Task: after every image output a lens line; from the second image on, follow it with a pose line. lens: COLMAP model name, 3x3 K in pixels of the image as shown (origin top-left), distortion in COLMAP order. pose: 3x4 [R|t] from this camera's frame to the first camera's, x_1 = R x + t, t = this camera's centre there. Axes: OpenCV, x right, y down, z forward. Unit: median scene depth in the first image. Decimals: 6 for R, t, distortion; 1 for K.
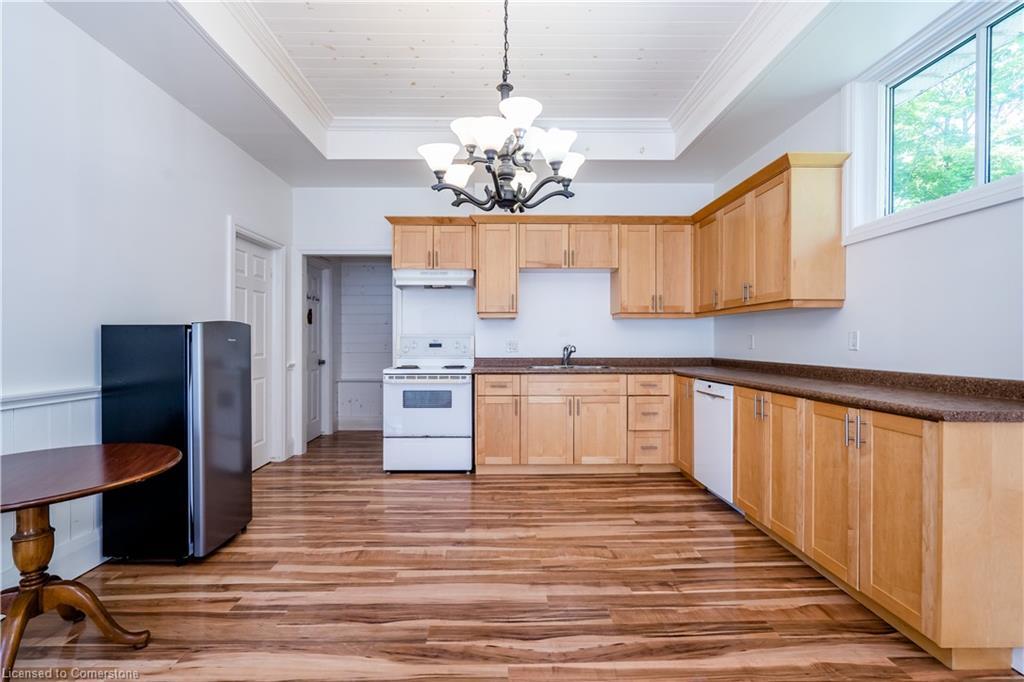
lens RADIAL K [[473.0, 0, 506.1], [0, 473.0, 342.0], [0, 0, 1]] dist [-0.006115, 0.000684]
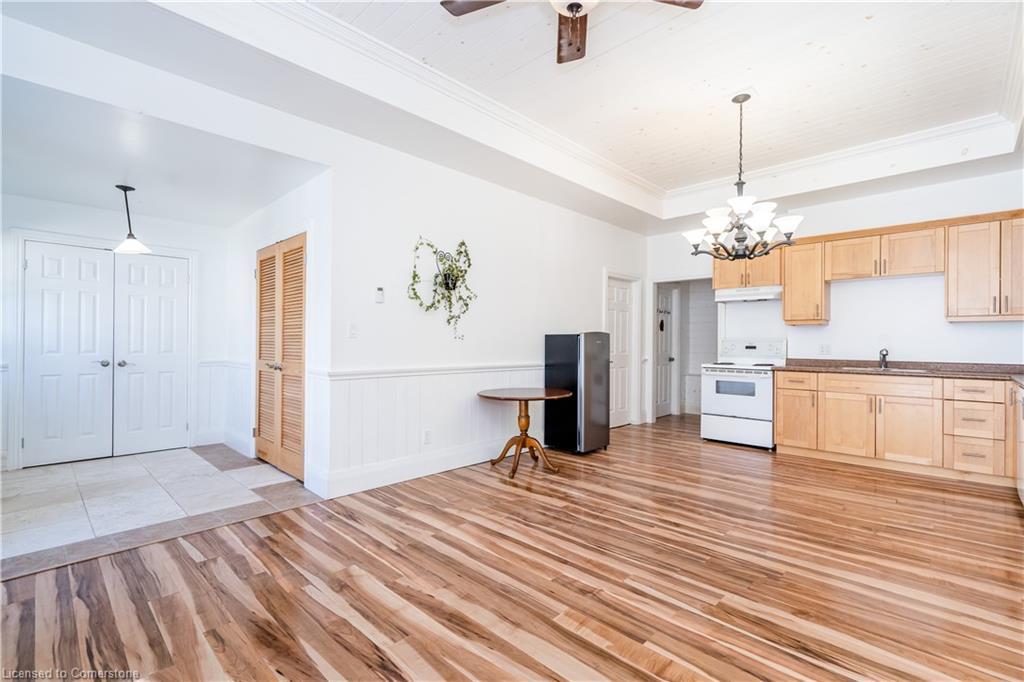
lens RADIAL K [[473.0, 0, 510.1], [0, 473.0, 340.9], [0, 0, 1]] dist [-0.006115, 0.000684]
pose [[0.707679, 0.003176, -0.706527, 0.316427], [-0.009422, 0.999943, -0.004942, 0.002541], [0.706471, 0.010155, 0.707669, -0.366010]]
